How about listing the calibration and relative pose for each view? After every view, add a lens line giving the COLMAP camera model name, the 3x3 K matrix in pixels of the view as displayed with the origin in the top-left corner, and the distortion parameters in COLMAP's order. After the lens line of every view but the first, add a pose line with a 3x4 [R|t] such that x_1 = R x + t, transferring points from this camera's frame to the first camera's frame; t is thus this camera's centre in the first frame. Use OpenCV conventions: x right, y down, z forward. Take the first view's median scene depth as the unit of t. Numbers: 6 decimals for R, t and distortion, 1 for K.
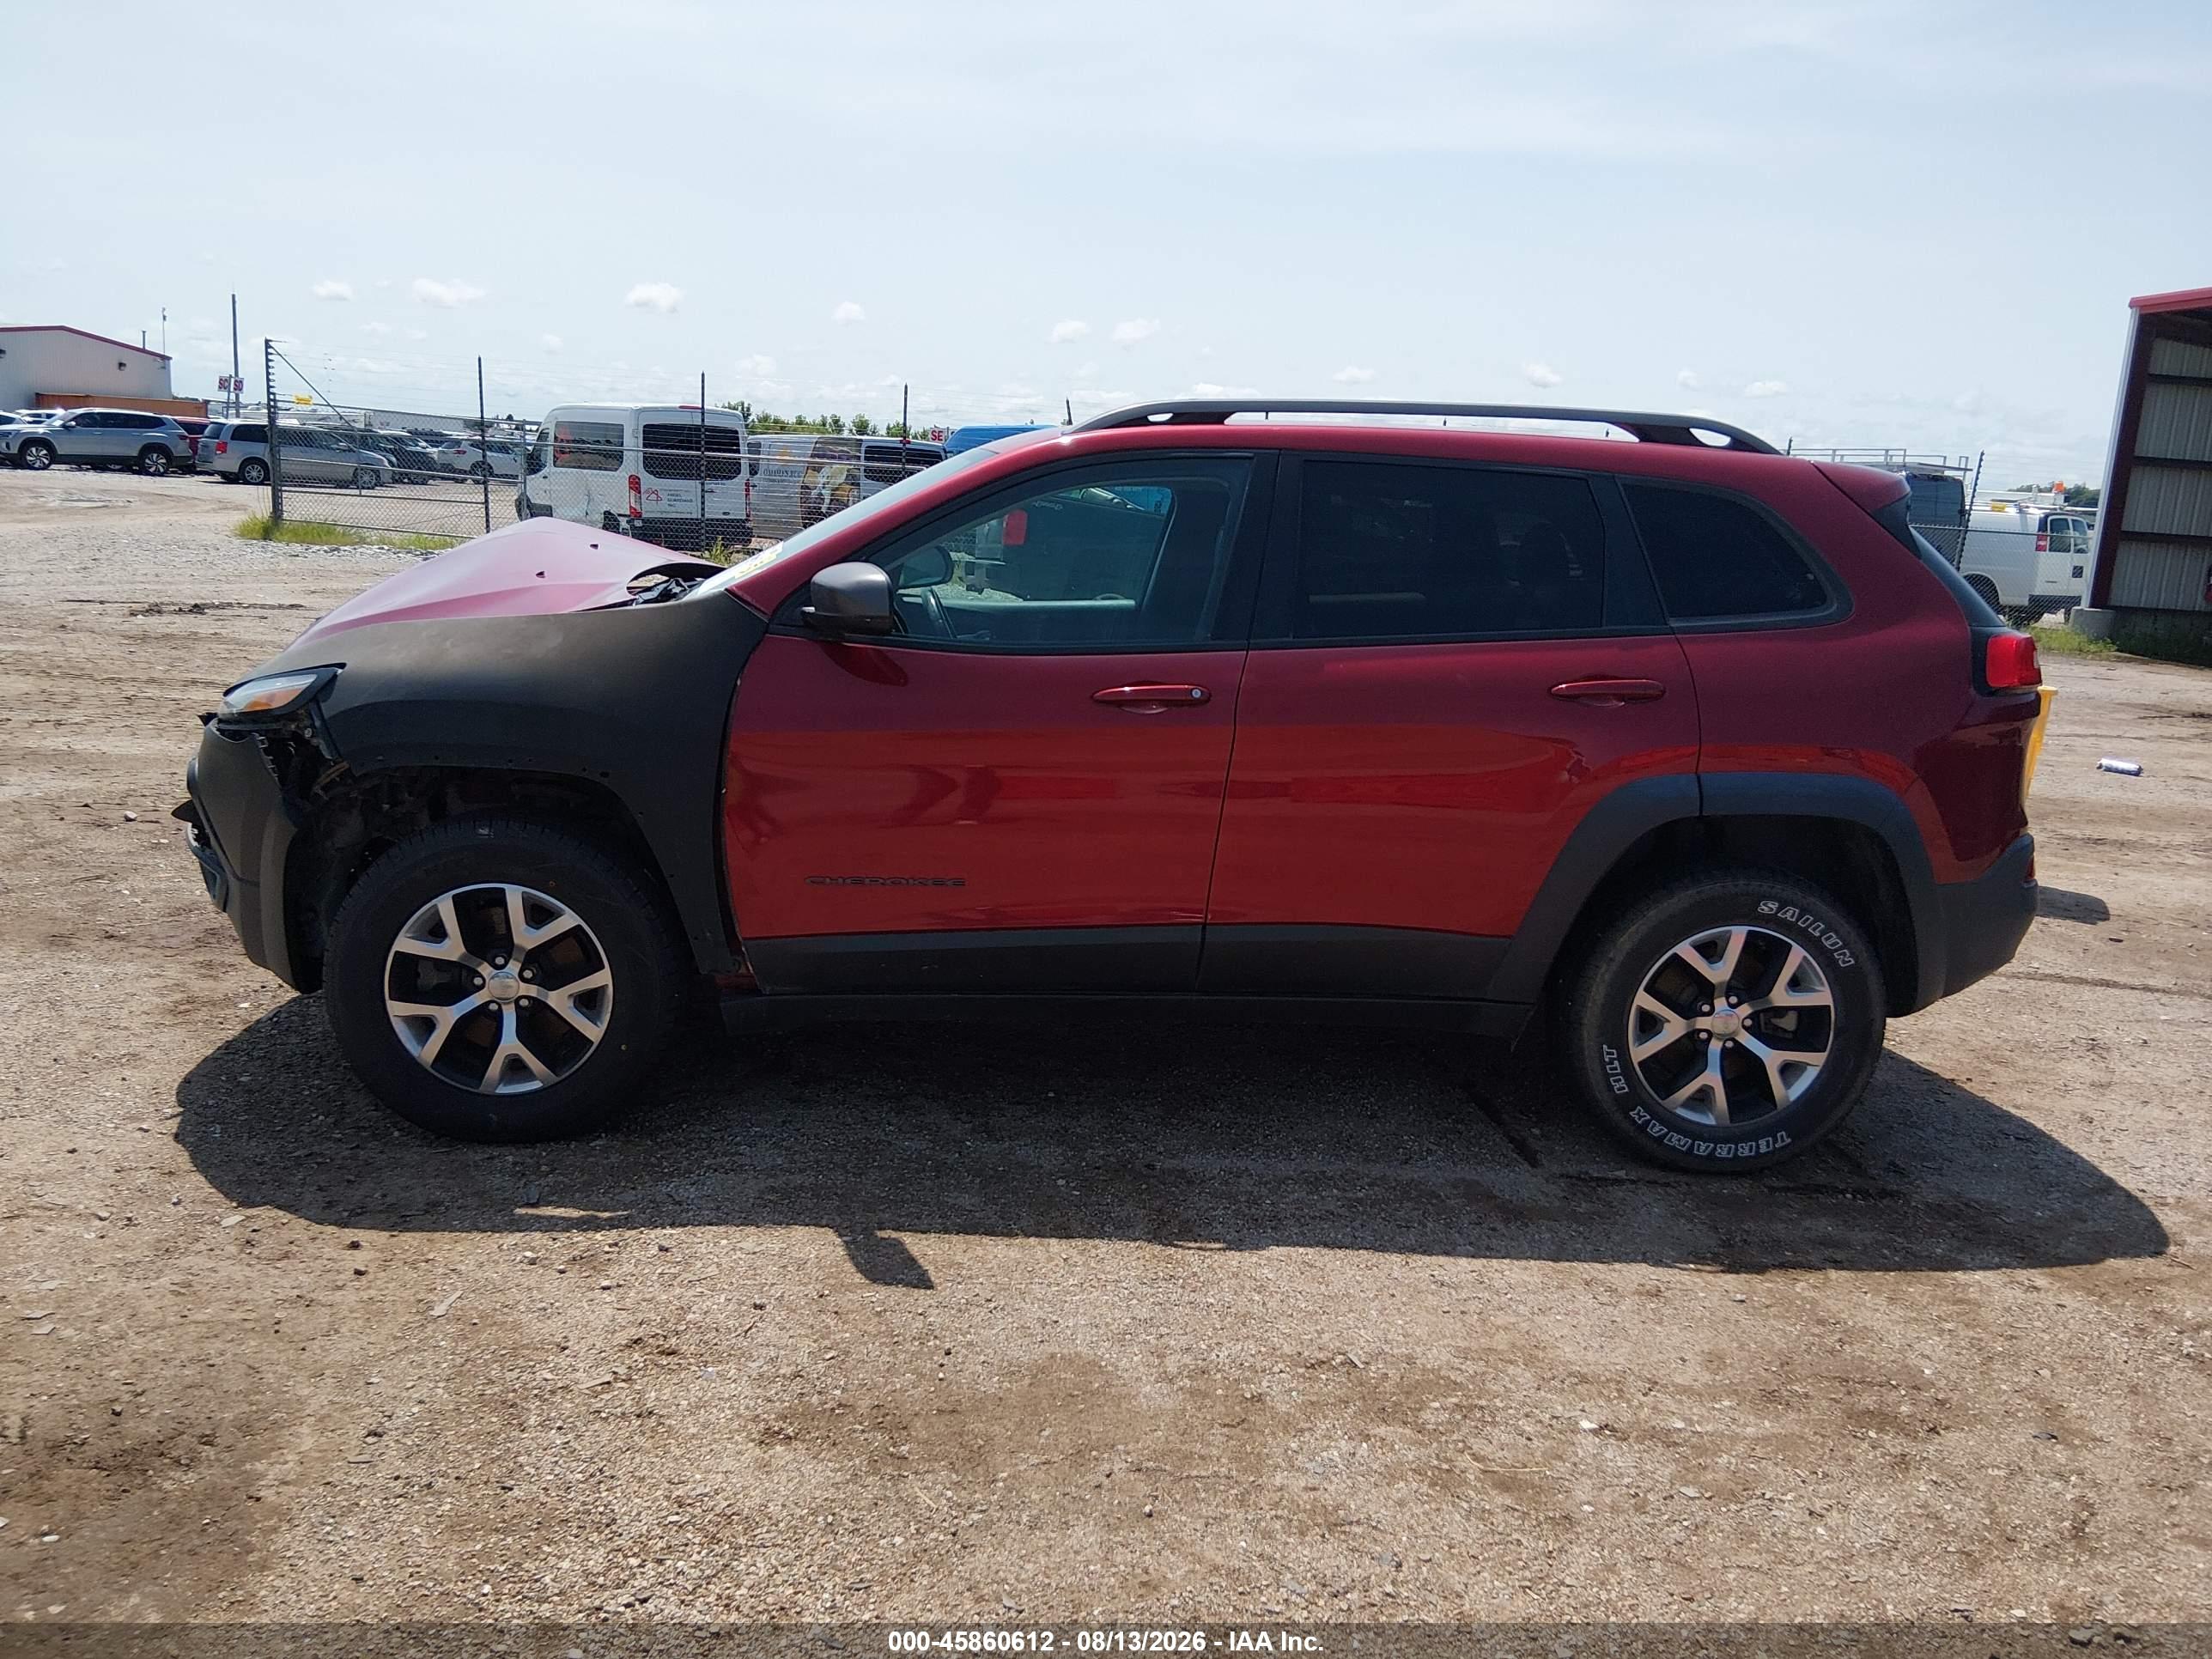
lens RADIAL K [[1698.6, 0, 1120.9], [0, 1698.6, 819.8], [0, 0, 1]] dist [0.058150, -0.097088]
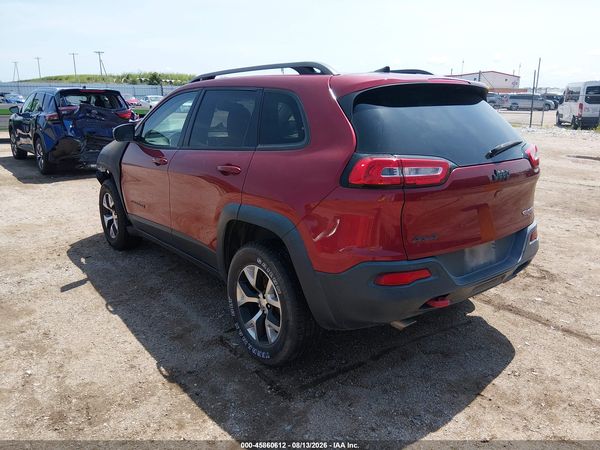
lens RADIAL K [[460.7, 0, 298.1], [0, 460.7, 222.2], [0, 0, 1]] dist [0.058150, -0.097088]
pose [[0.564256, 0.163171, -0.809315, 0.917790], [-0.129533, 0.985631, 0.108408, -0.083156], [0.815375, 0.043663, 0.577285, 0.634238]]
